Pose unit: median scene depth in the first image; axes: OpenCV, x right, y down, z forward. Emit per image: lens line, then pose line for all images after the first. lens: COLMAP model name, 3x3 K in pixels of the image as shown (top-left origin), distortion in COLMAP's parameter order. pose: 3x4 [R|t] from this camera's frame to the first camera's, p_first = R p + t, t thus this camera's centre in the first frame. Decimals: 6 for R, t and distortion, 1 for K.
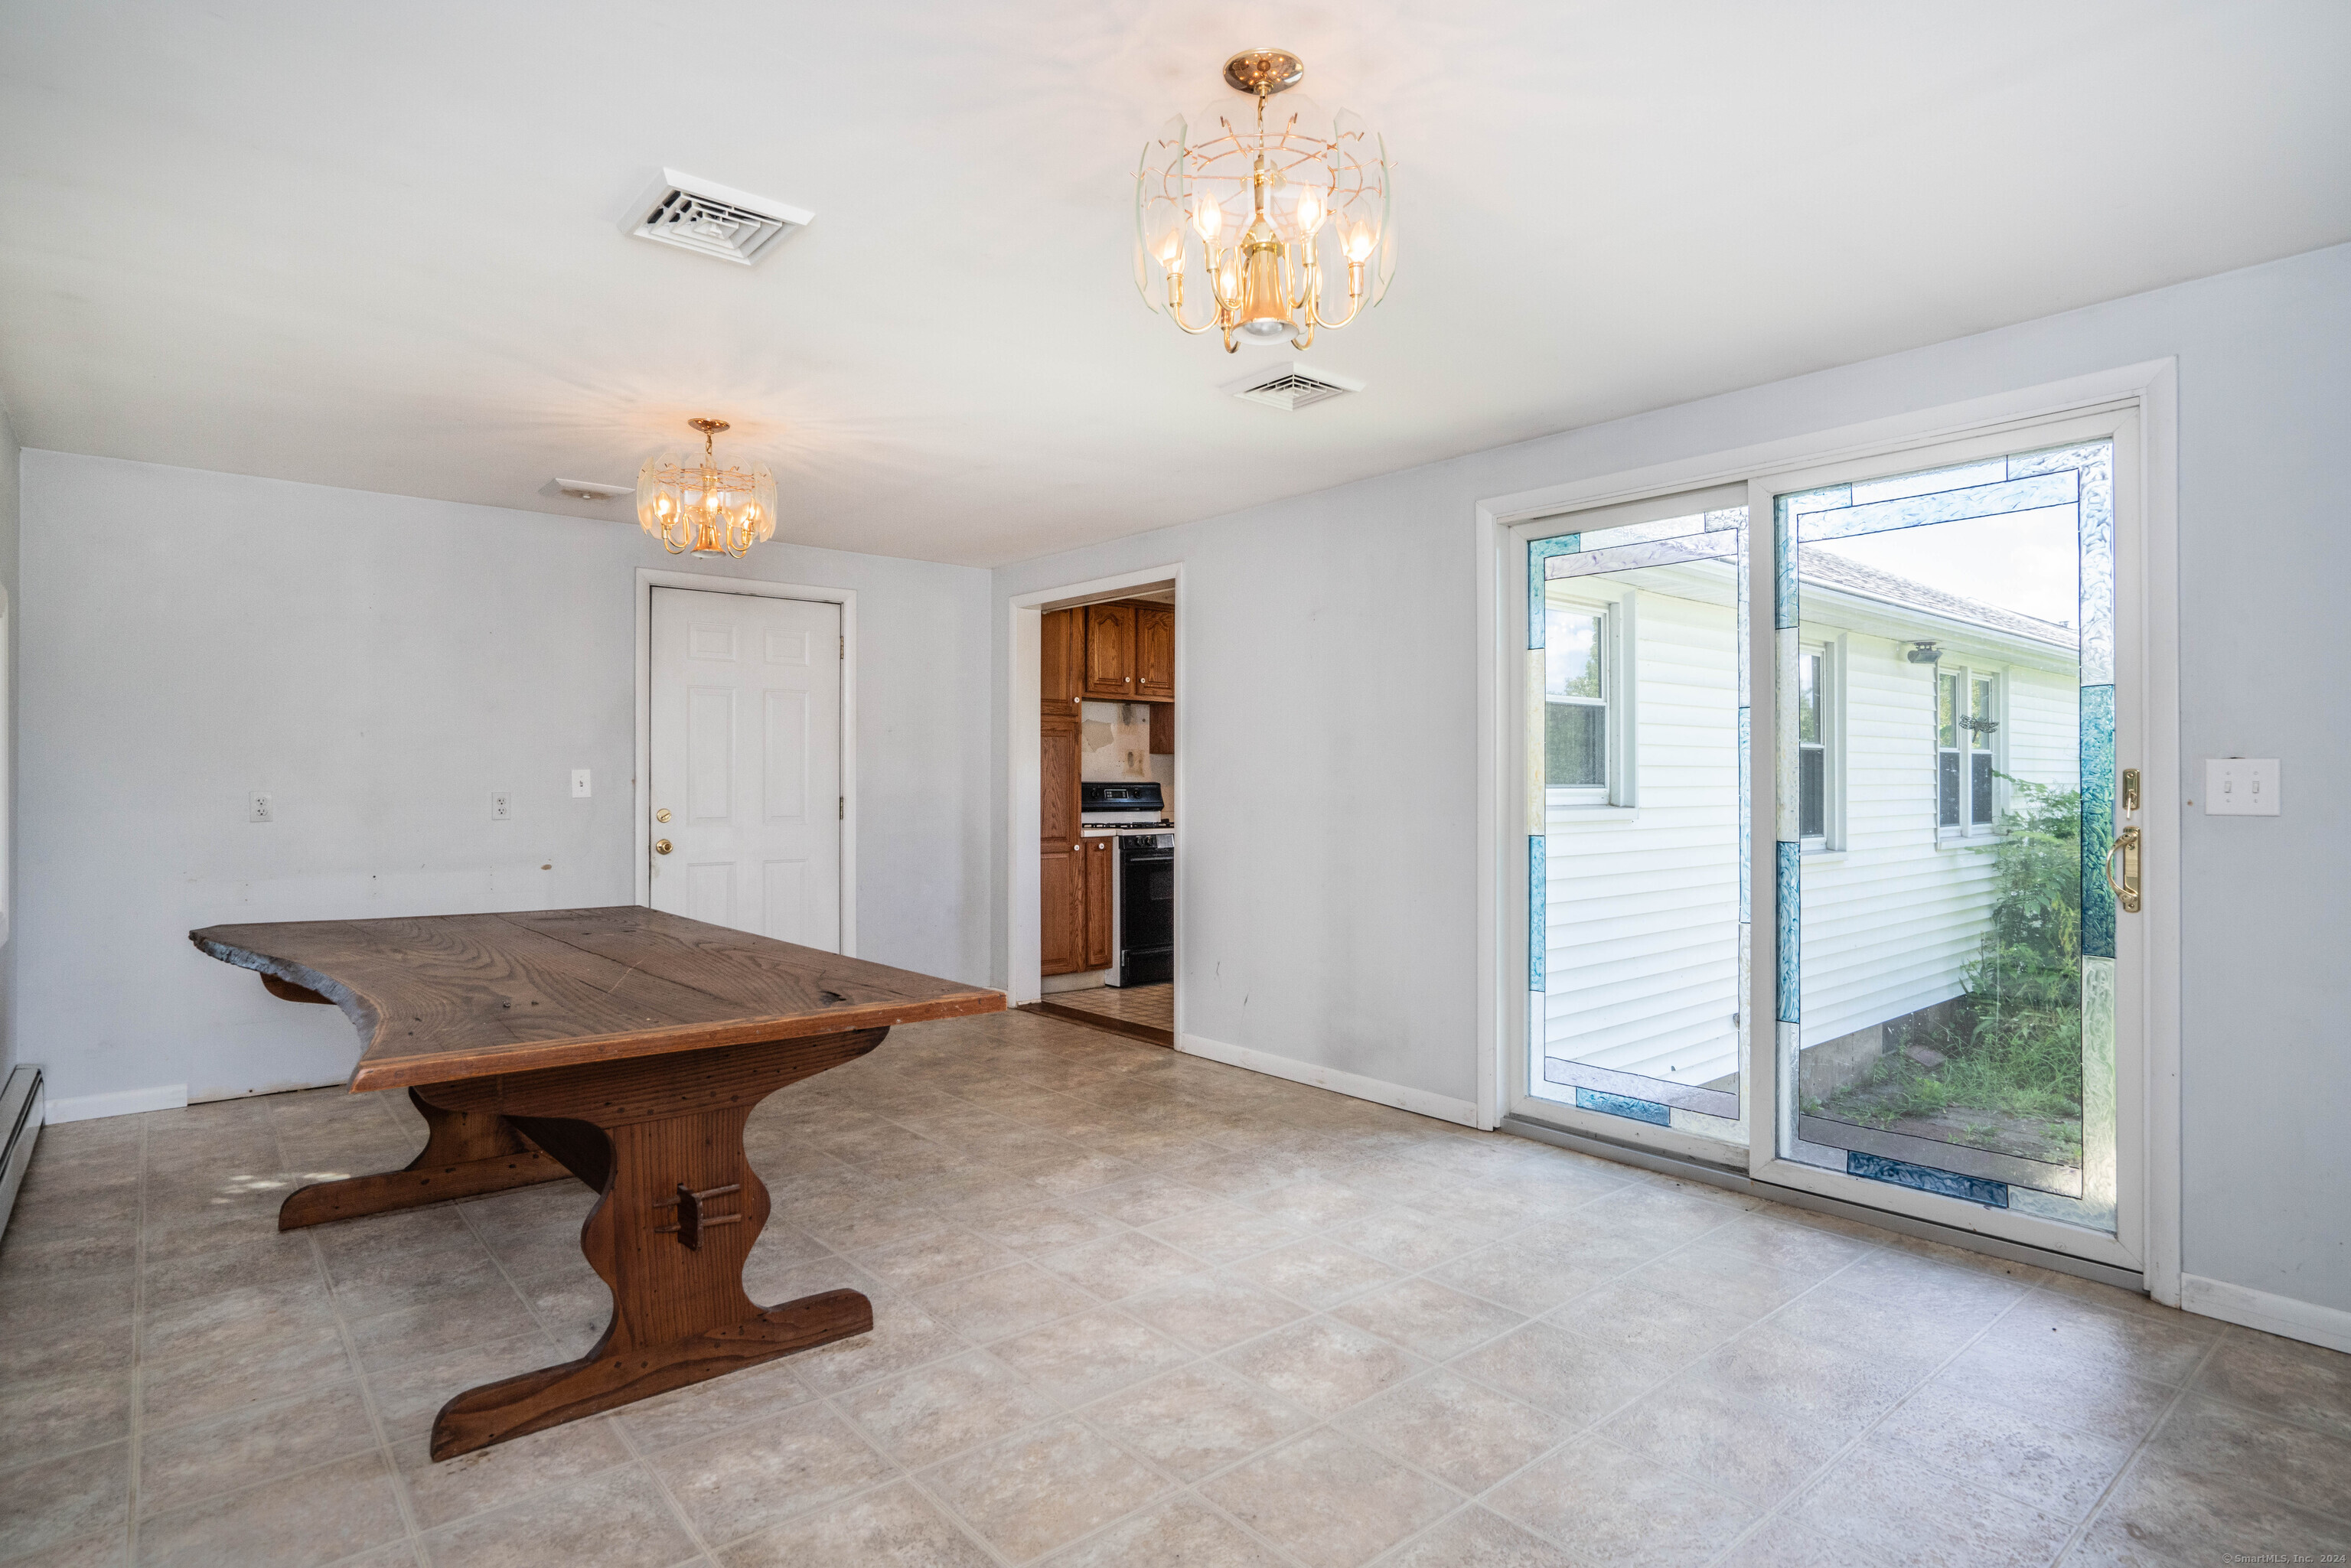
lens RADIAL K [[1235.9, 0, 1175.5], [0, 1235.9, 784.0], [0, 0, 1]] dist [-0.043883, 0.031703]
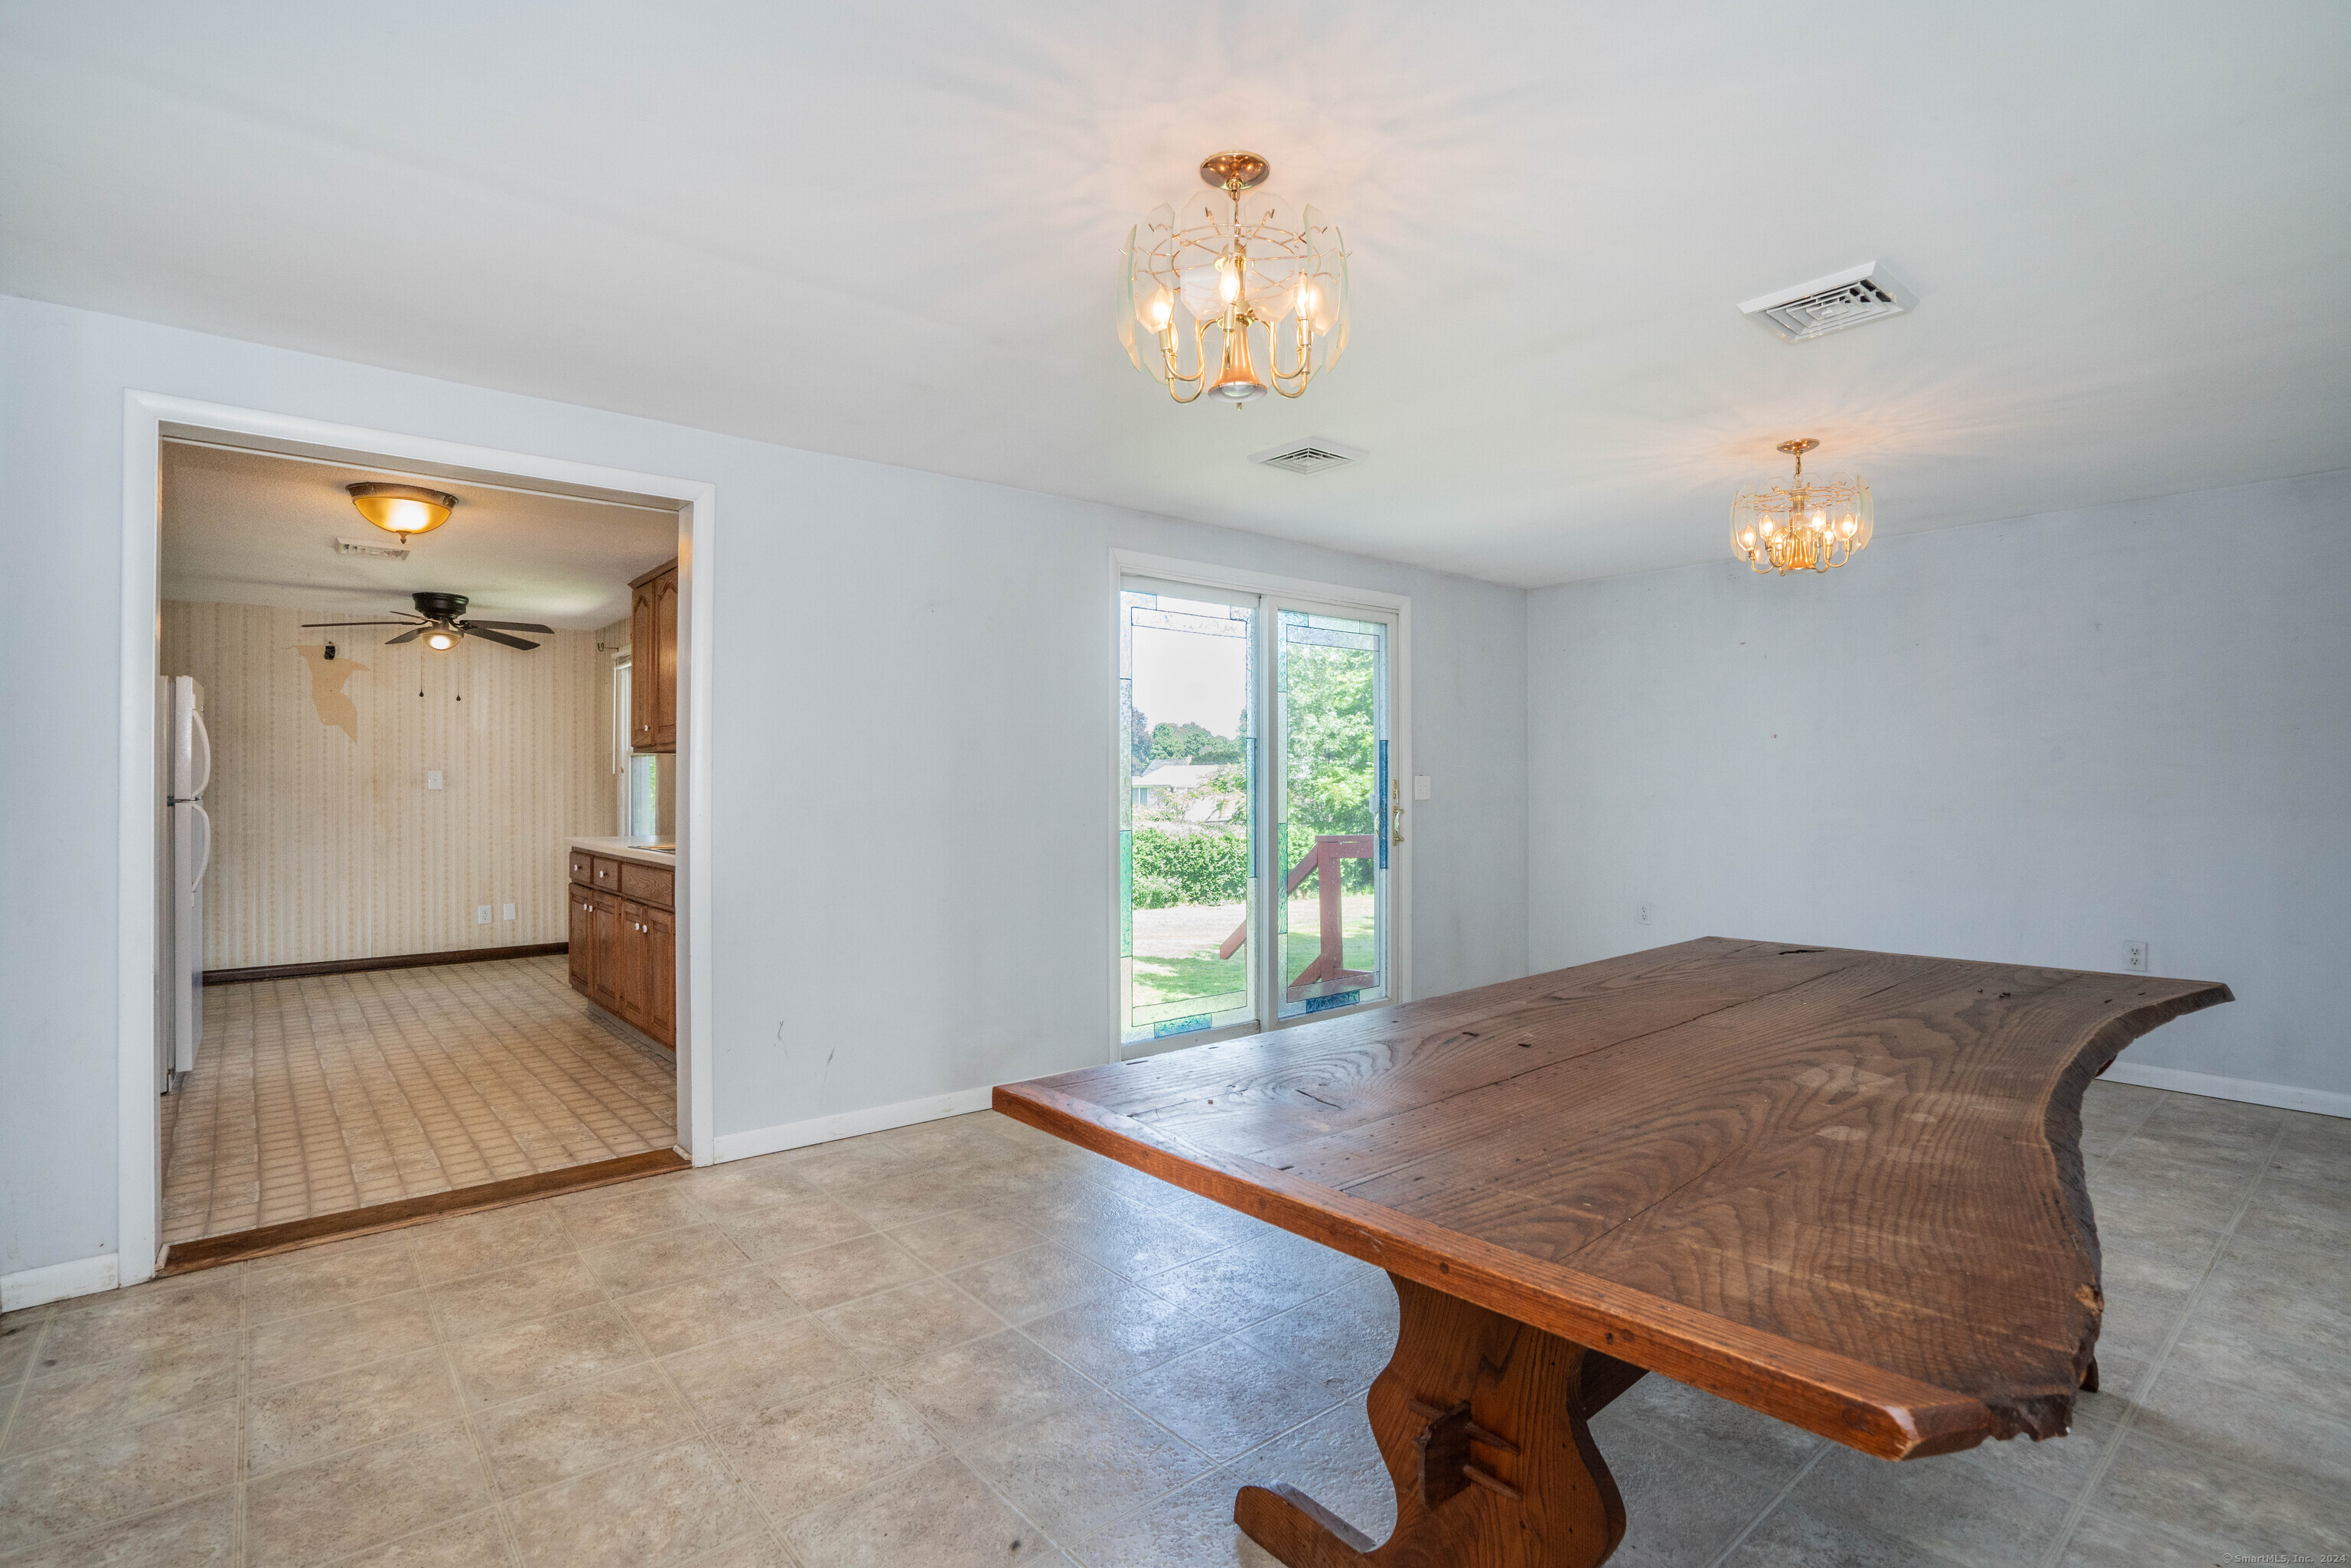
lens RADIAL K [[1128.5, 0, 1175.5], [0, 1128.5, 784.0], [0, 0, 1]] dist [-0.042753, 0.018178]
pose [[-0.005253, 0.000466, 0.999986, -1.030093], [0.002692, 0.999996, -0.000452, -0.003884], [-0.999983, 0.002690, -0.005255, 1.177750]]
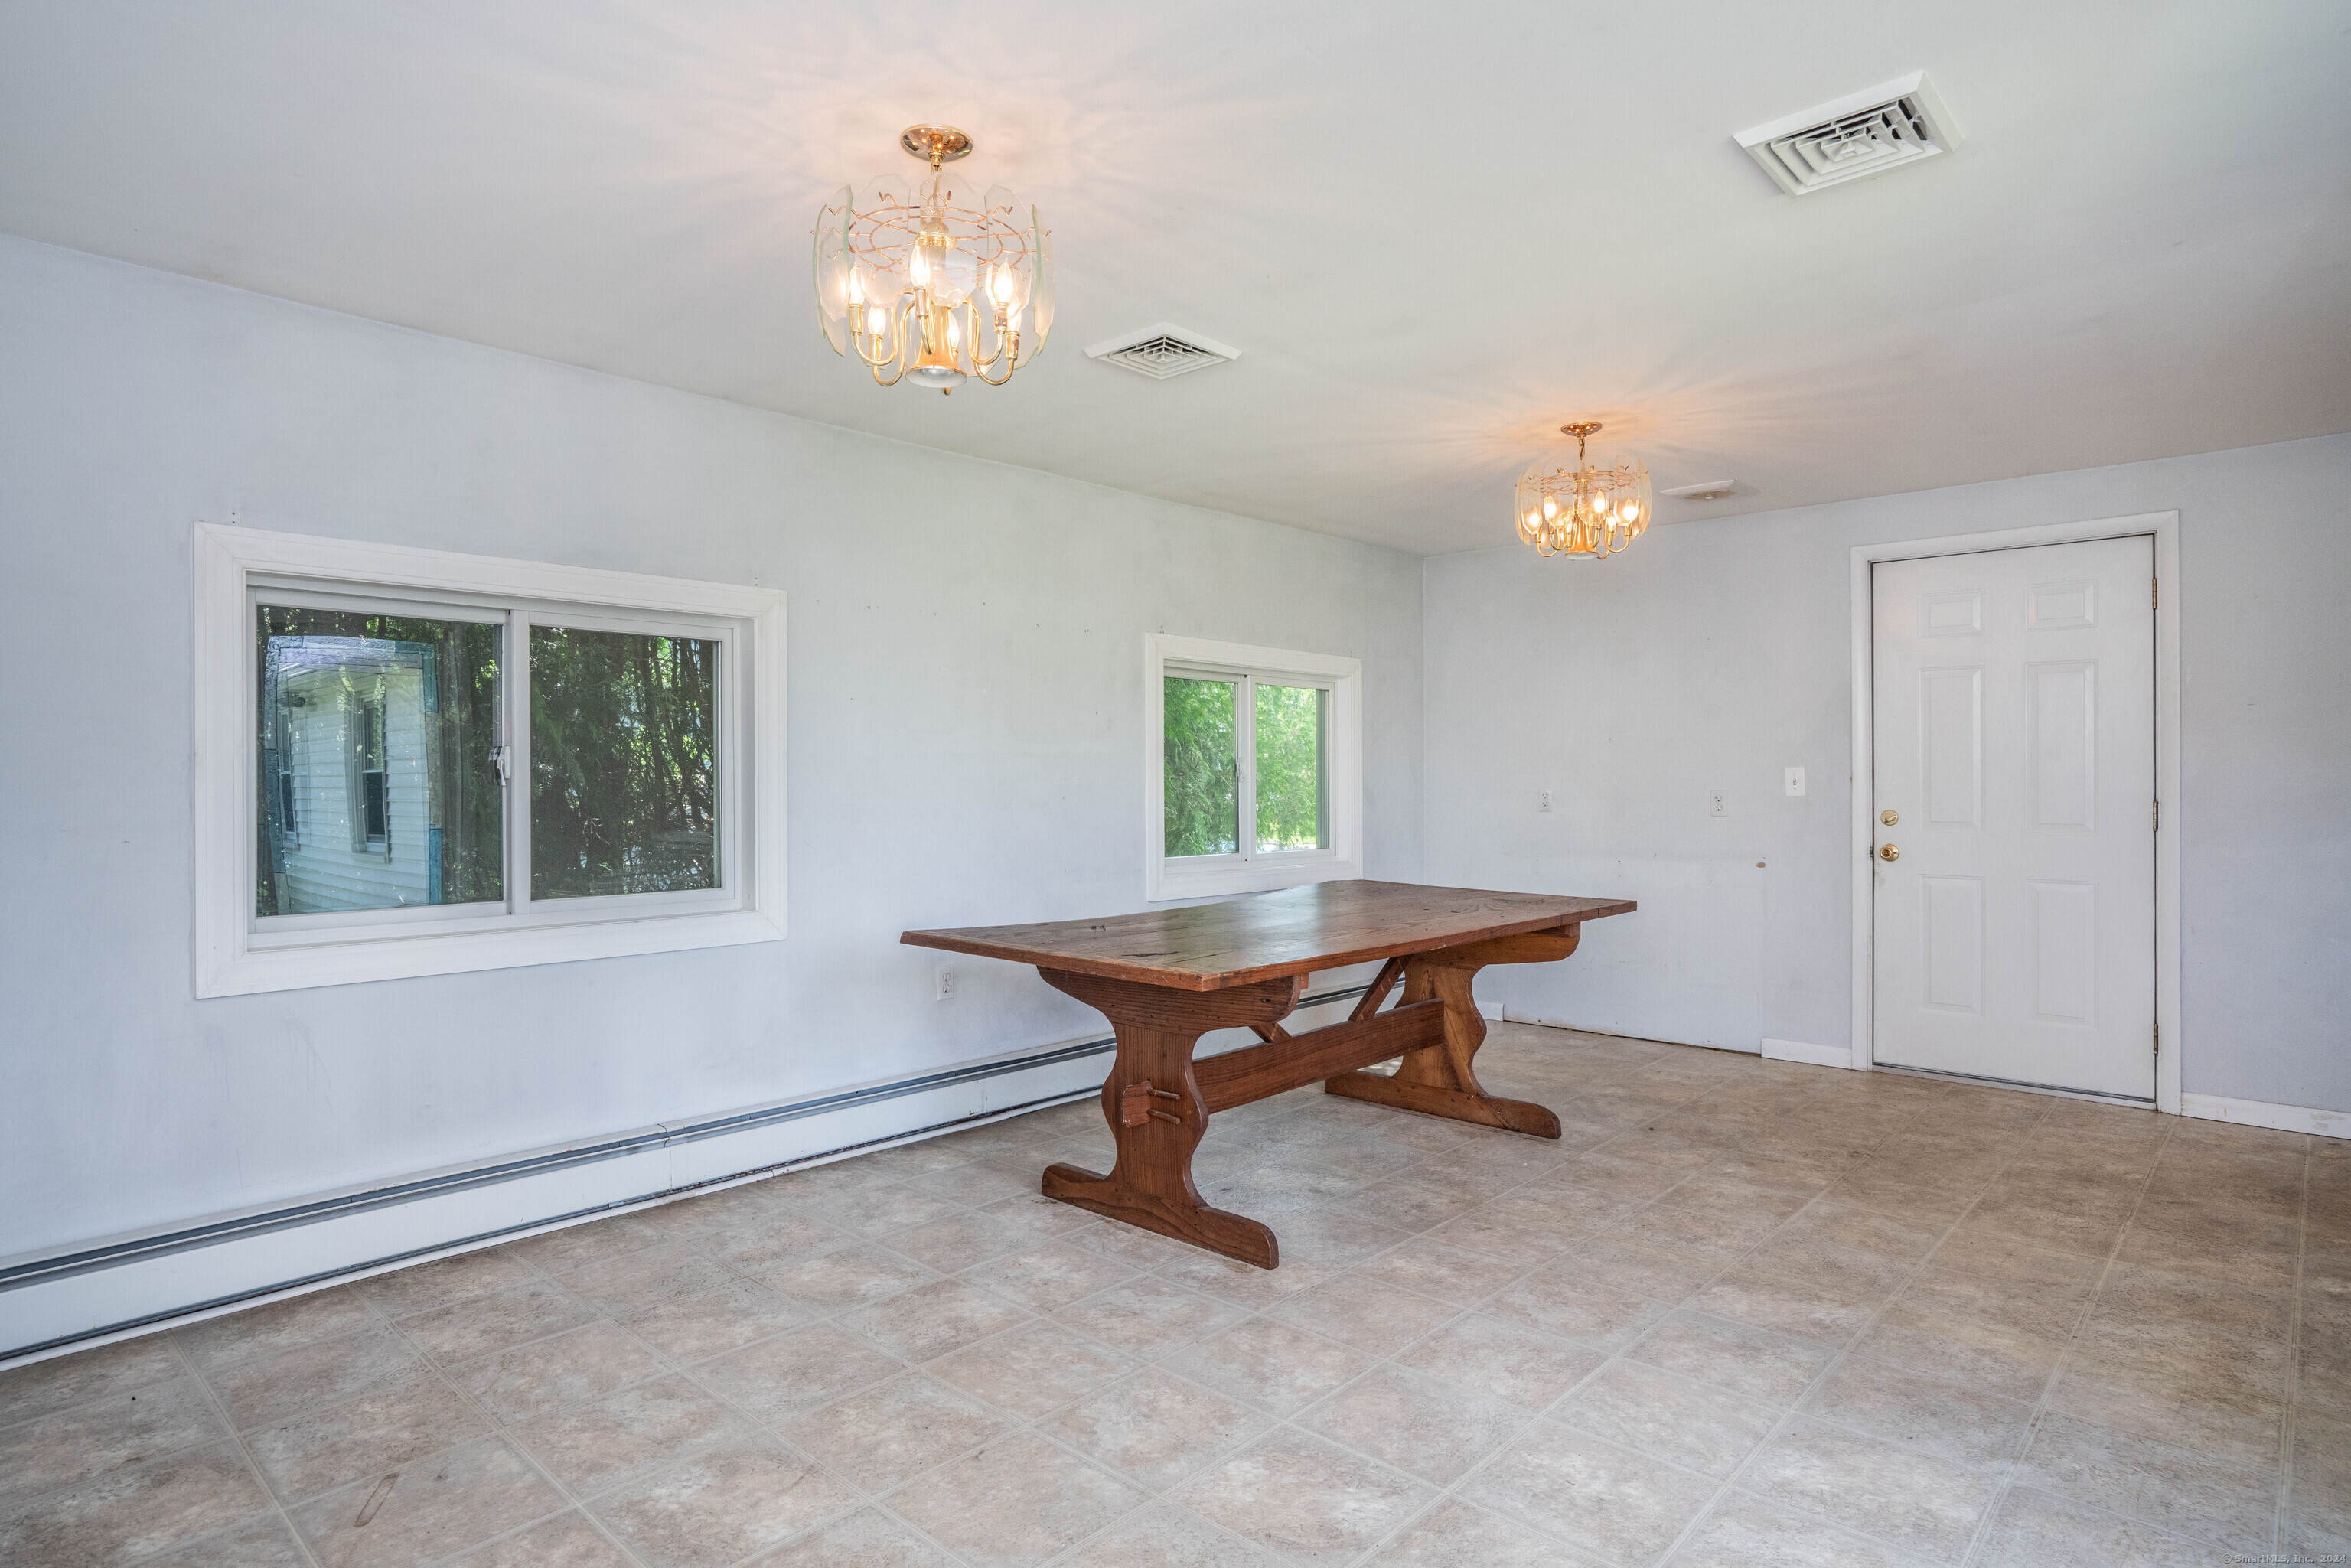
lens RADIAL K [[1266.4, 0, 1166.8], [0, 1266.4, 716.6], [0, 0, 1]] dist [-0.036942, 0.026445]
pose [[0.120096, -0.053491, -0.991320, 0.718406], [0.000322, 0.998549, -0.053842, 0.002410], [0.992762, 0.006147, 0.119939, 0.606341]]
